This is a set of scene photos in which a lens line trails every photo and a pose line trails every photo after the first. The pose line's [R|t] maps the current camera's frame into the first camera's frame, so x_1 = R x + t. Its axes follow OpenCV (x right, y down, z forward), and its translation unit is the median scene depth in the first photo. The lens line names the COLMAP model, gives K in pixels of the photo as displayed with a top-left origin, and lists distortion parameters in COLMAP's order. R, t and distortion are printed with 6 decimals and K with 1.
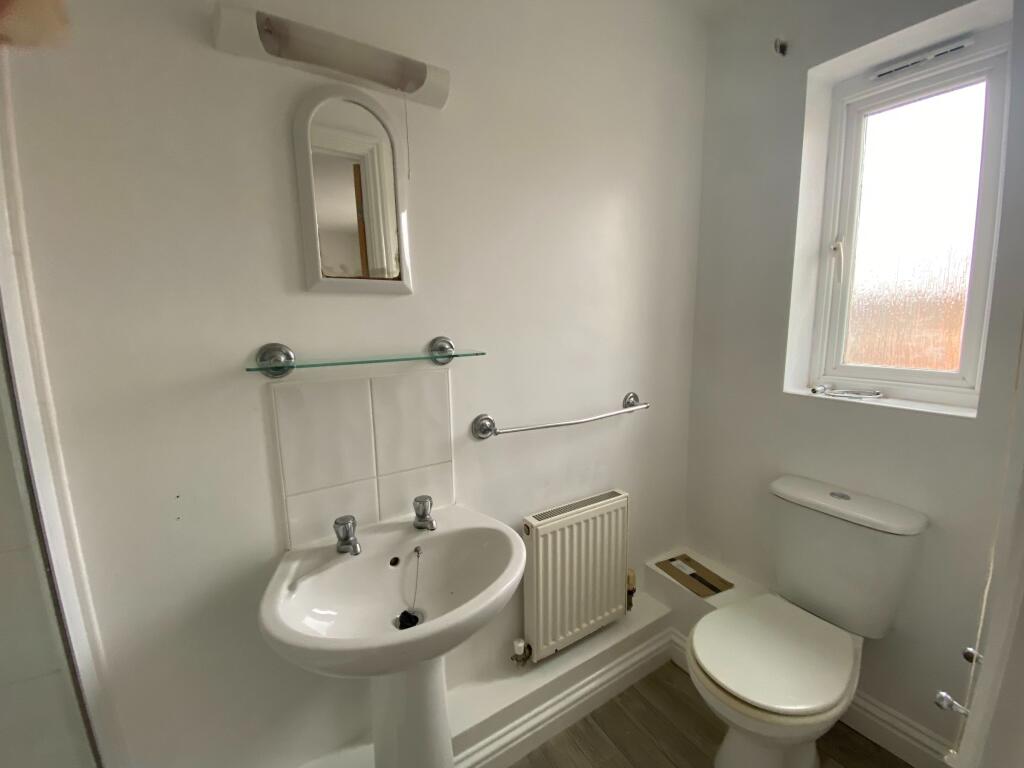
lens RADIAL K [[416.1, 0, 517.7], [0, 416.1, 379.3], [0, 0, 1]] dist [-0.009274, -0.003653]
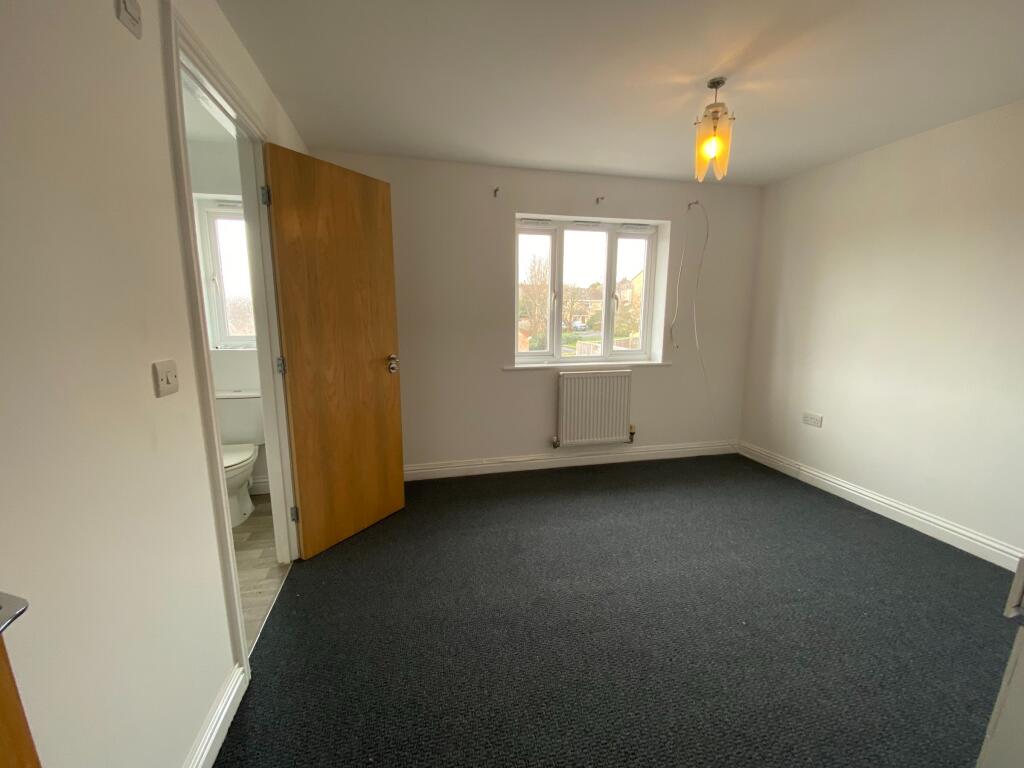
lens RADIAL K [[416.1, 0, 511.7], [0, 416.1, 384.9], [0, 0, 1]] dist [-0.009274, -0.003653]
pose [[0.315063, -0.145621, 0.937833, -0.468362], [0.137746, 0.984712, 0.106624, 0.110877], [-0.939022, 0.095589, 0.330305, -0.624468]]
